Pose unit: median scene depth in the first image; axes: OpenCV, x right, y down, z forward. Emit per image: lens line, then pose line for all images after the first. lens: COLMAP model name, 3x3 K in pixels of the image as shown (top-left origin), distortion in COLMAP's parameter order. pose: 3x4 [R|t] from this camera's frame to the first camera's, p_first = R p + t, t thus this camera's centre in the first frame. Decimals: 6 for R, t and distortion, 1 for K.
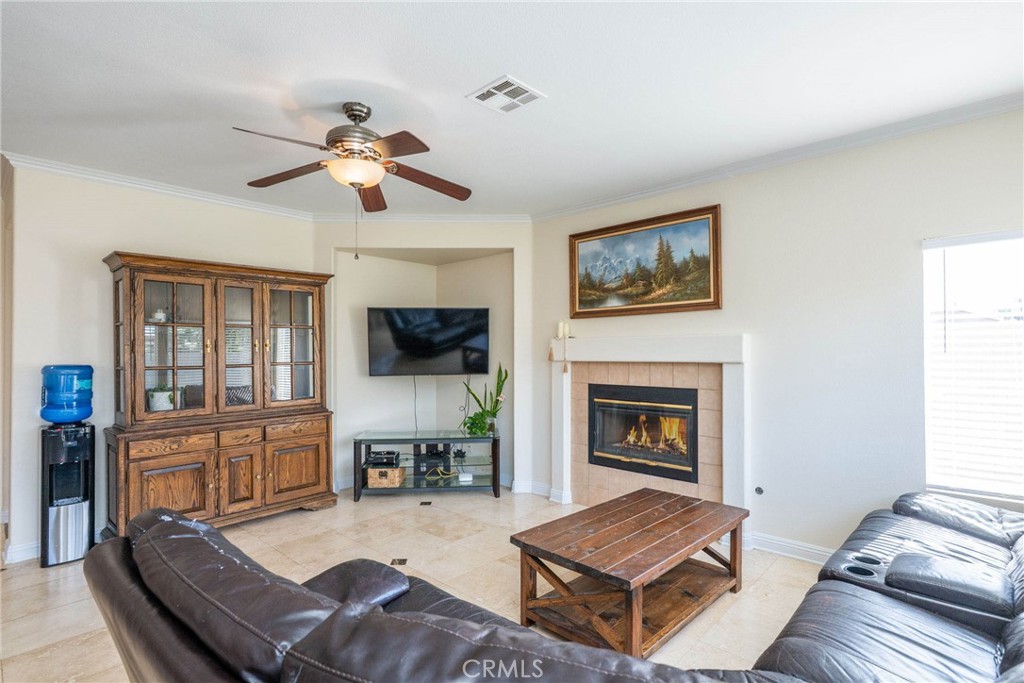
lens RADIAL K [[493.5, 0, 515.8], [0, 493.5, 348.7], [0, 0, 1]] dist [-0.006679, 0.005195]
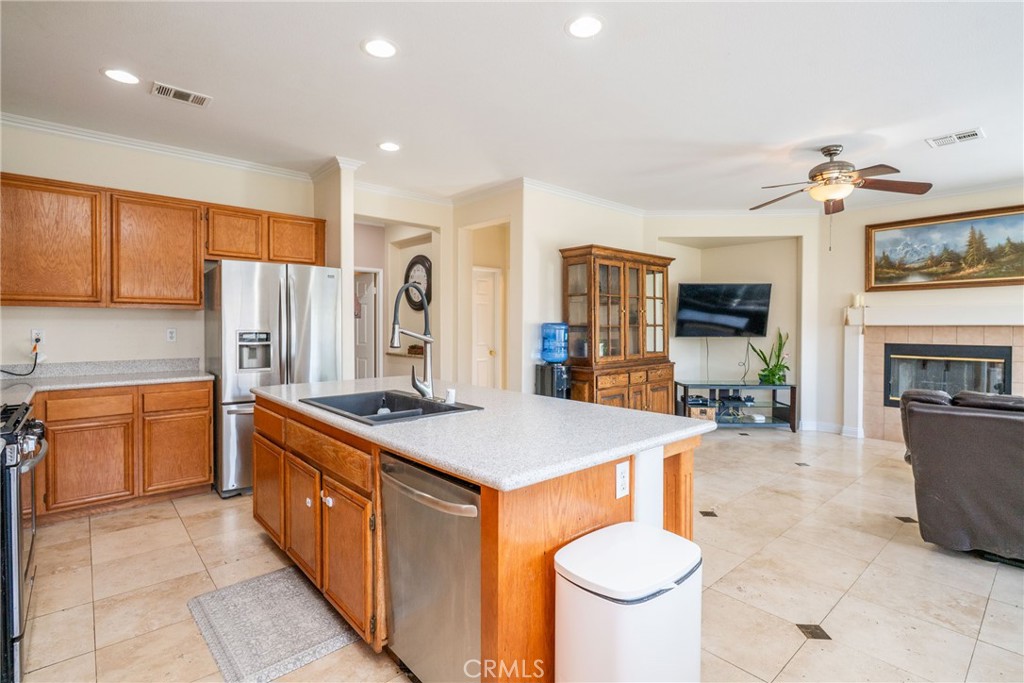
lens RADIAL K [[493.5, 0, 500.0], [0, 493.5, 330.8], [0, 0, 1]] dist [-0.006679, 0.005195]
pose [[0.994182, 0.008408, -0.107380, -0.742631], [-0.006746, 0.999852, 0.015833, 0.027423], [0.107497, -0.015017, 0.994092, -0.383802]]
